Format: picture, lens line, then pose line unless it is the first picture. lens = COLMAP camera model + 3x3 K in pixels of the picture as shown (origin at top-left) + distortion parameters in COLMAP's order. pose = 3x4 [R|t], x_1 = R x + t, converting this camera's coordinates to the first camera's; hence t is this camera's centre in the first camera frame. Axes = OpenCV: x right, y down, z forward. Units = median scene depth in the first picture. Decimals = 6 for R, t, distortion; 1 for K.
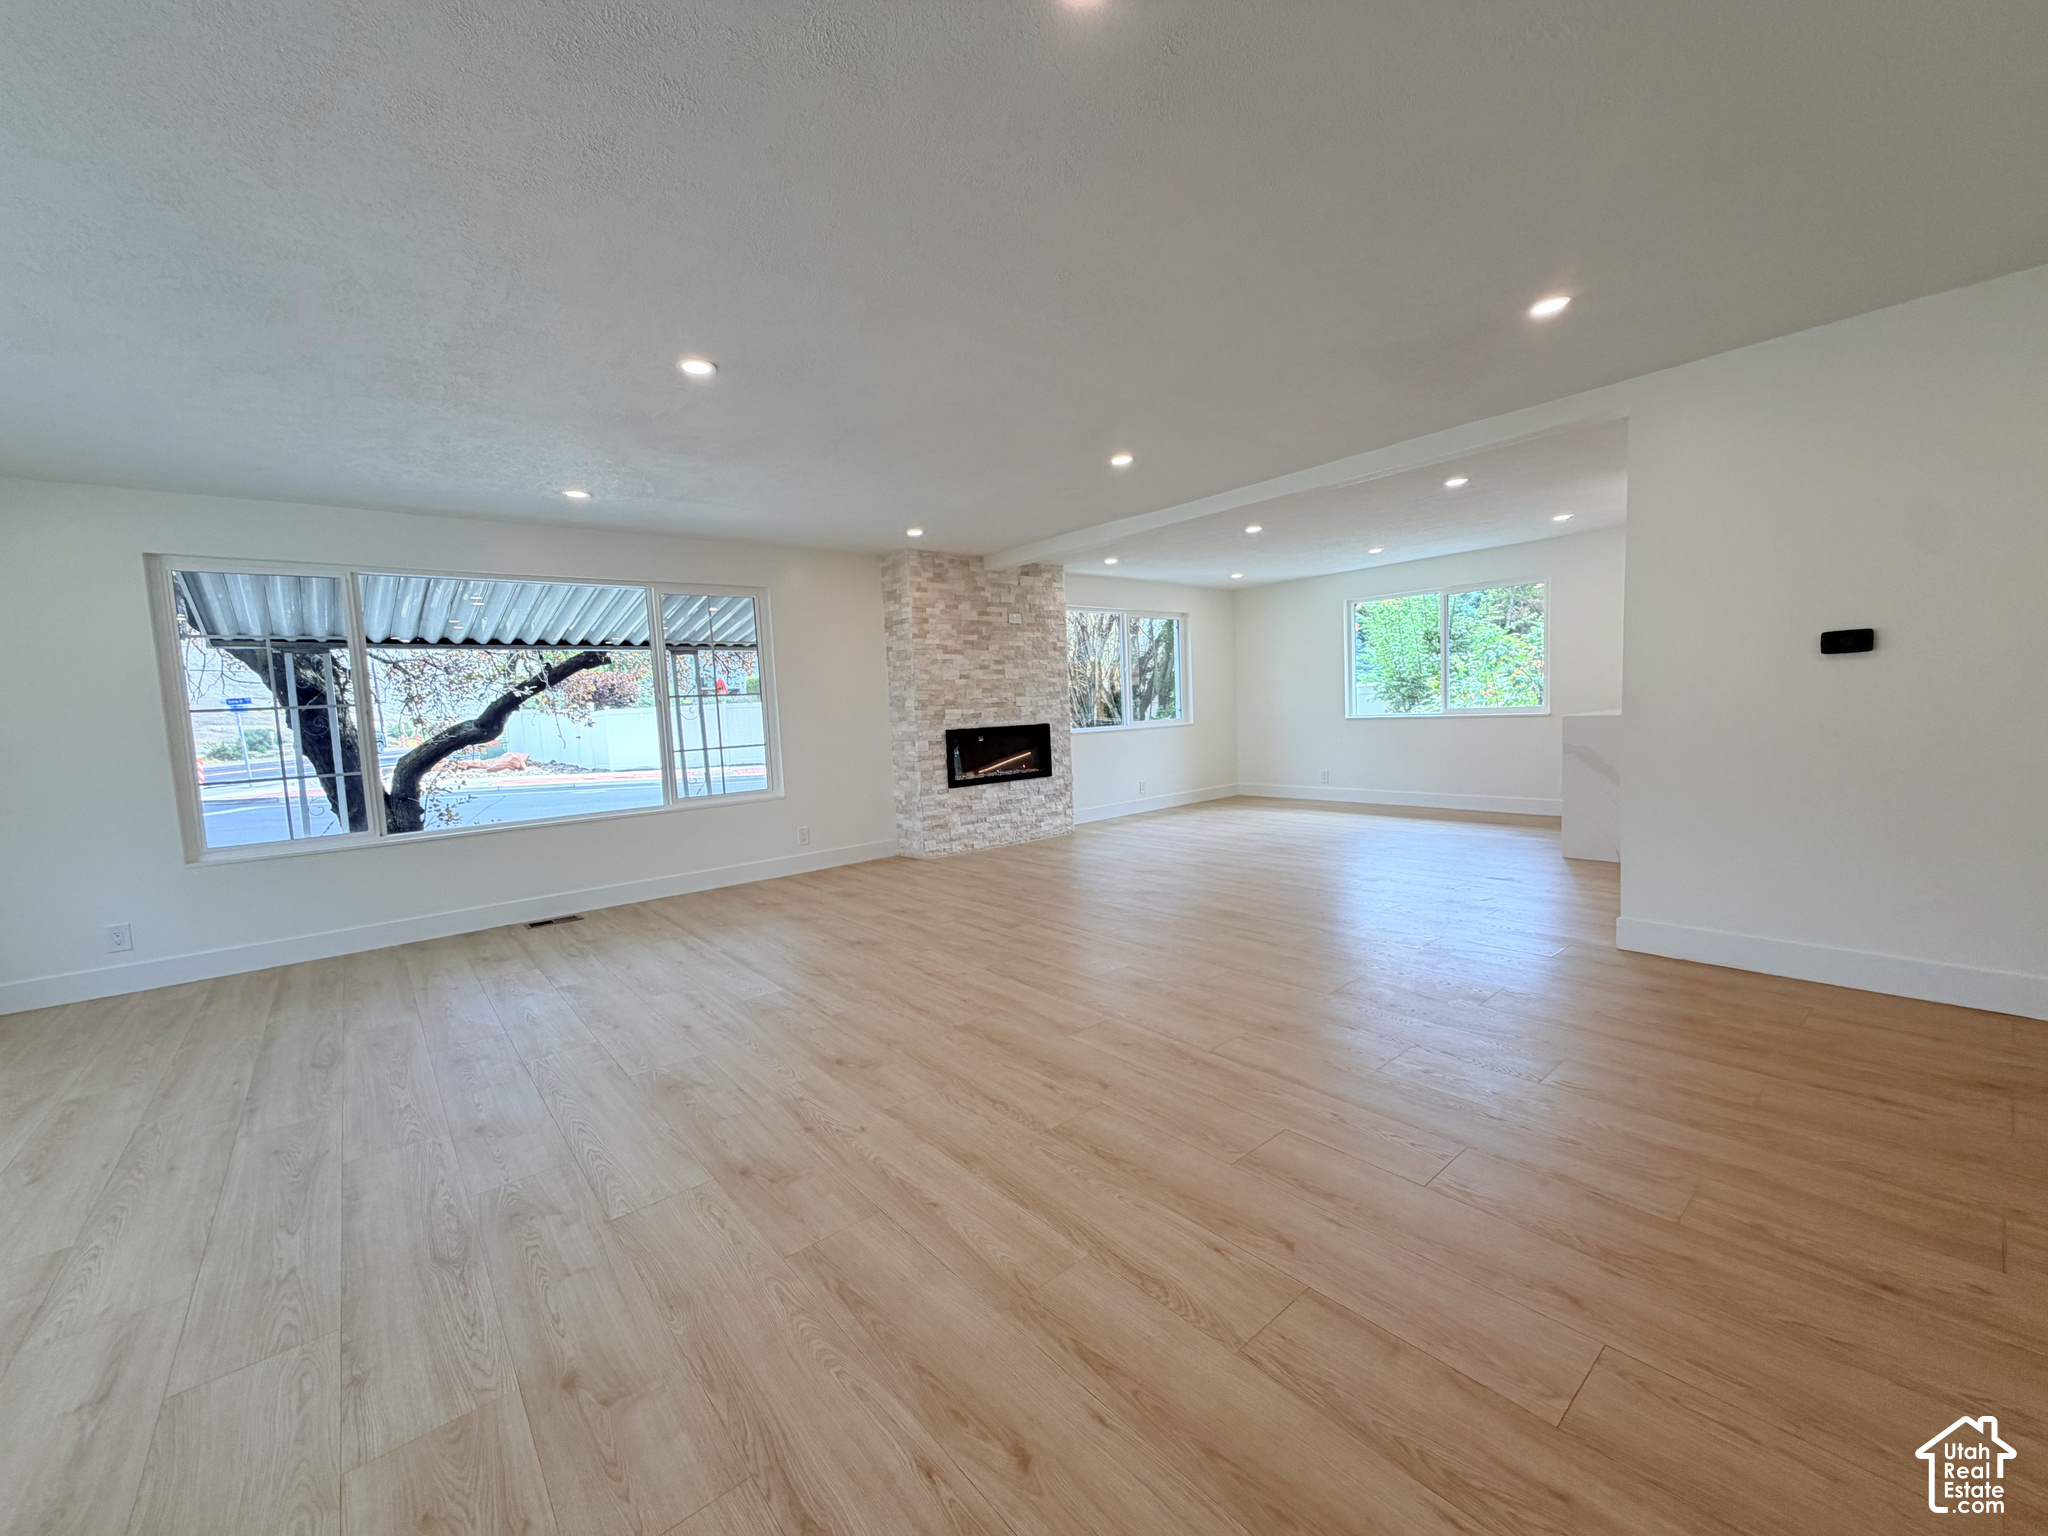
lens RADIAL K [[810.8, 0, 1016.5], [0, 810.8, 768.7], [0, 0, 1]] dist [0.000699, 0.000230]
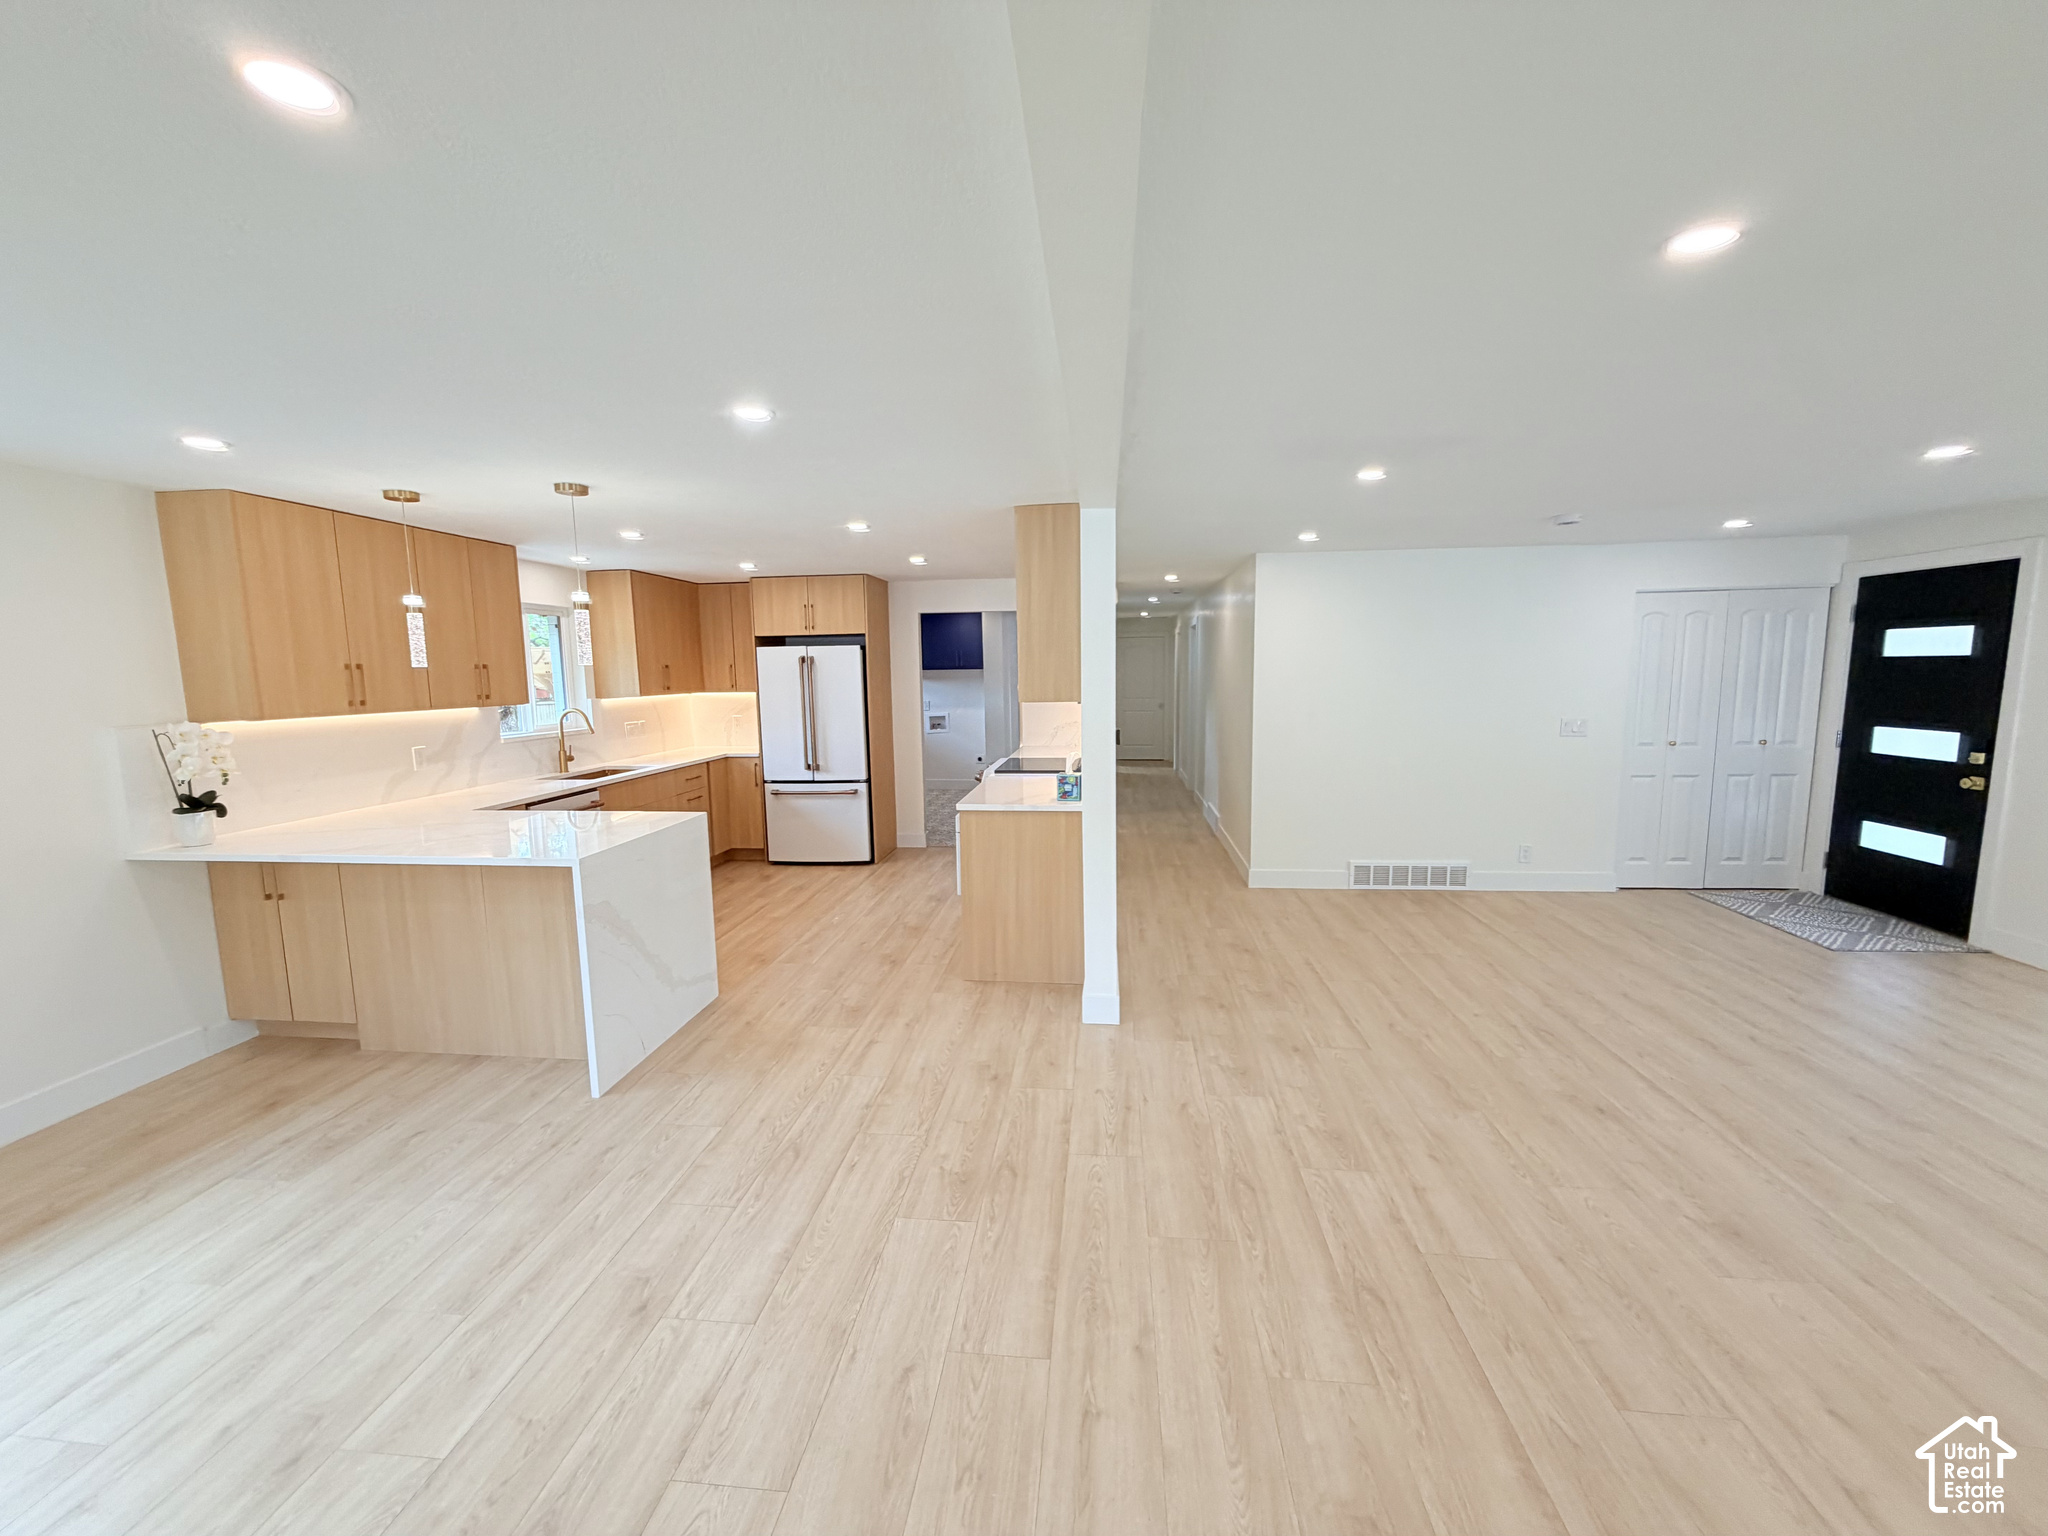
lens RADIAL K [[810.8, 0, 1024.4], [0, 810.8, 768.3], [0, 0, 1]] dist [0.000699, 0.000230]
pose [[-0.698513, -0.031804, 0.714890, 0.046684], [0.101790, 0.984438, 0.143254, -0.140679], [-0.708321, 0.172833, -0.684405, 0.927294]]
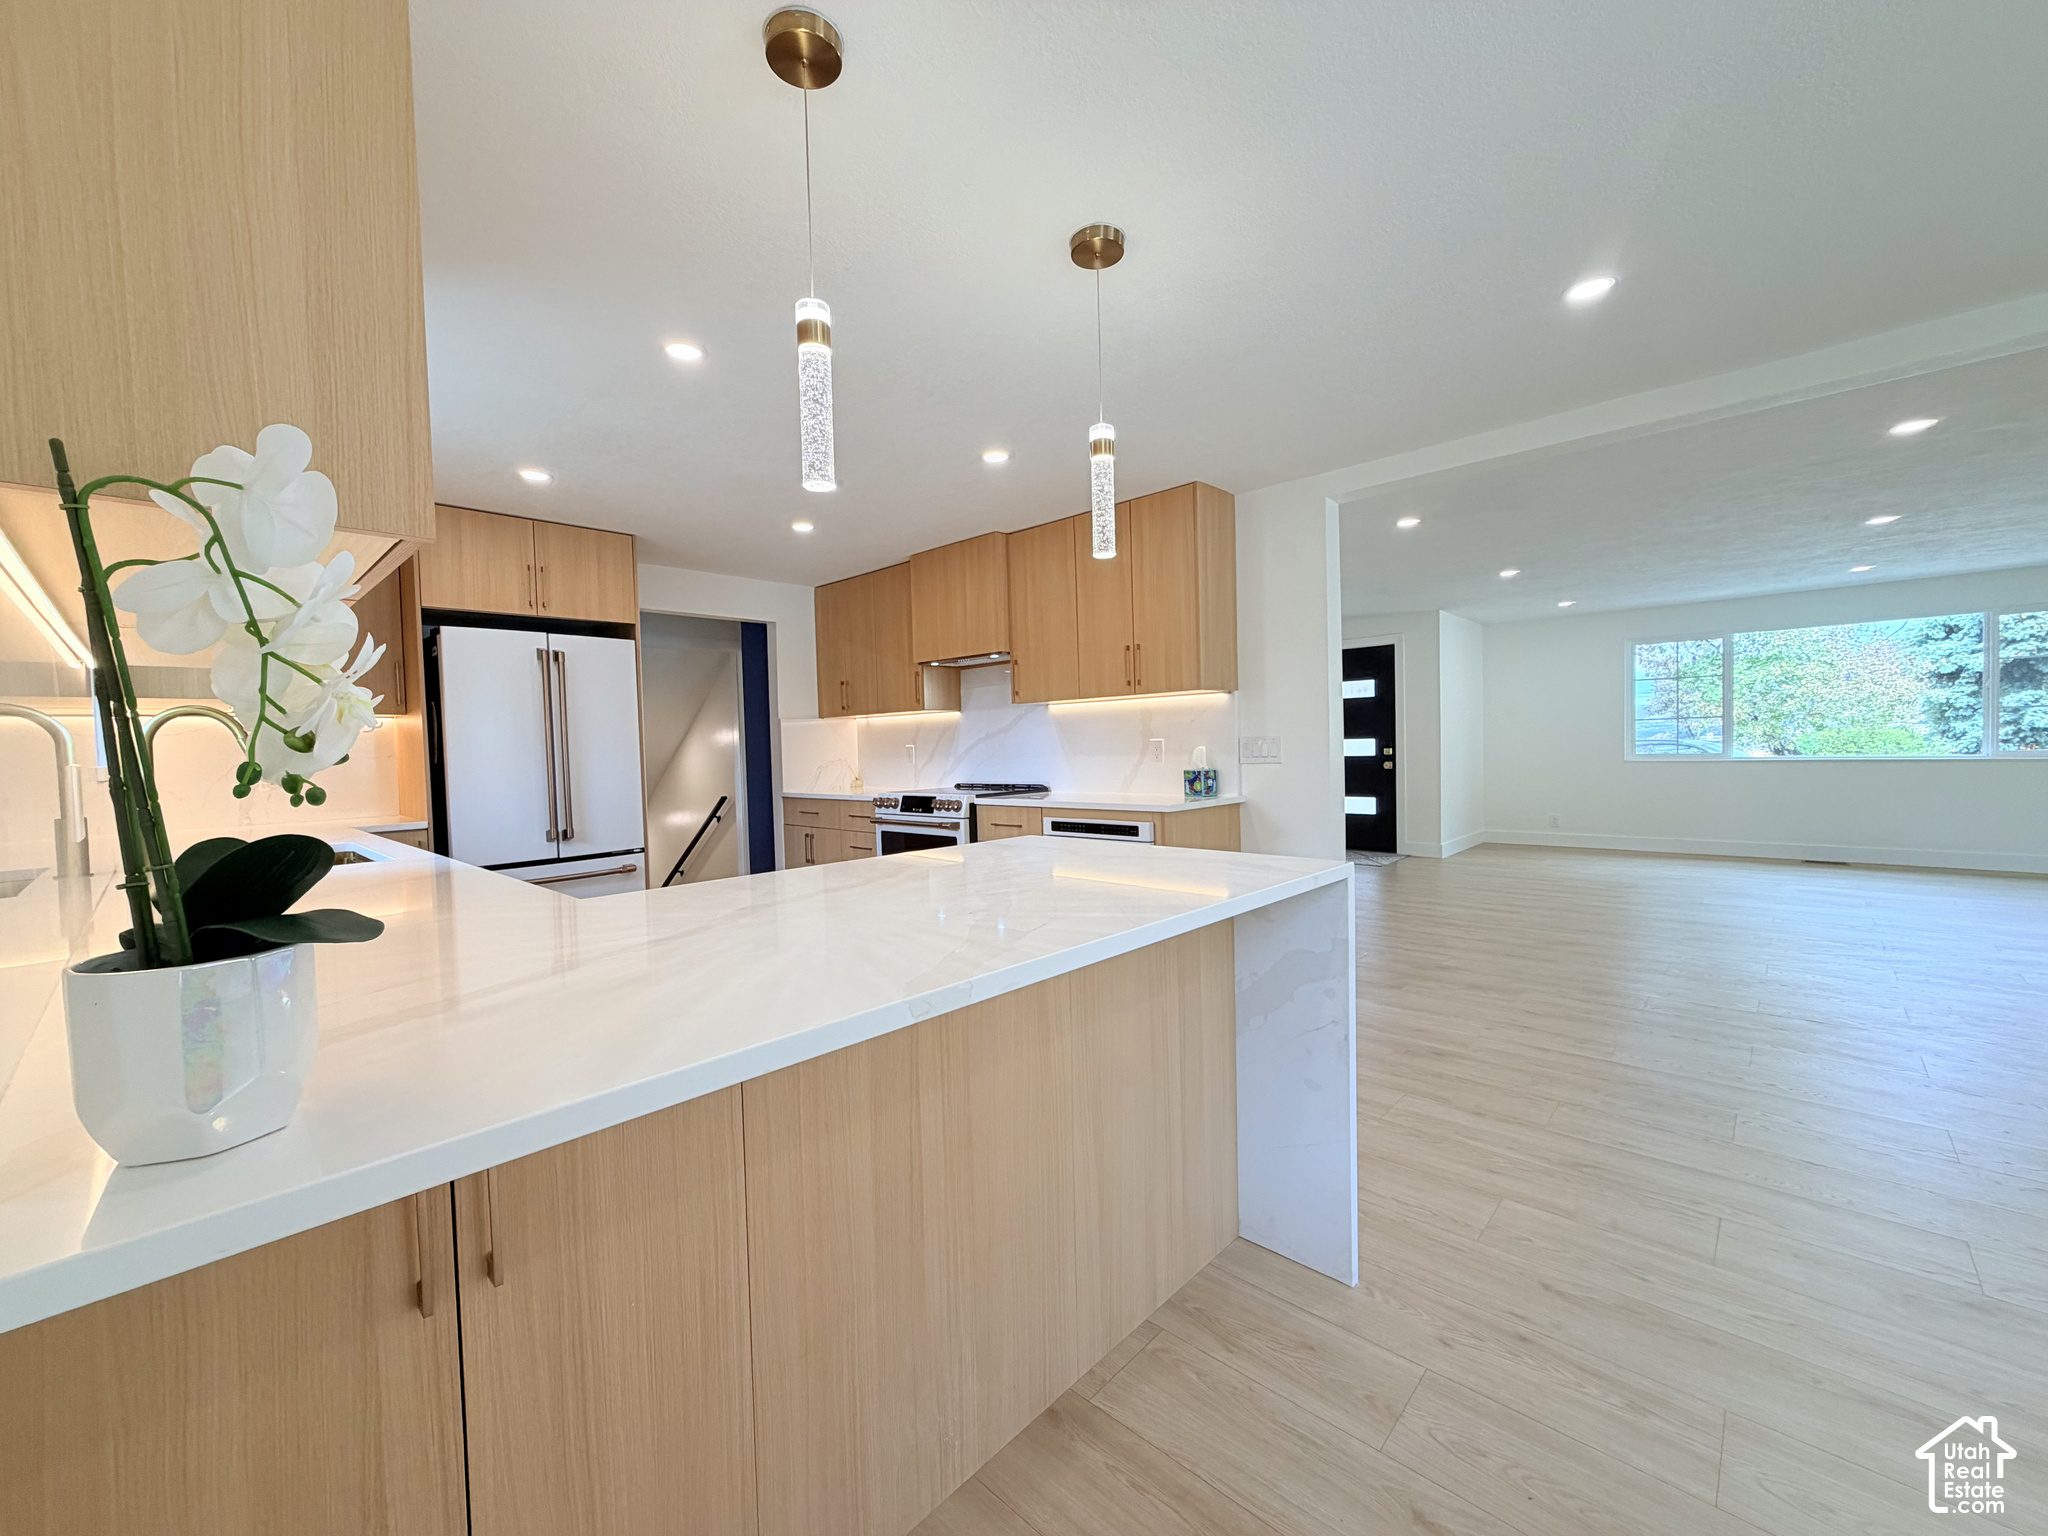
lens RADIAL K [[810.8, 0, 1015.2], [0, 810.8, 771.1], [0, 0, 1]] dist [0.000699, 0.000230]
pose [[-0.990506, 0.076377, -0.114297, 0.678659], [0.063152, 0.991337, 0.115164, -0.119268], [0.122103, 0.106852, -0.986749, 1.049603]]
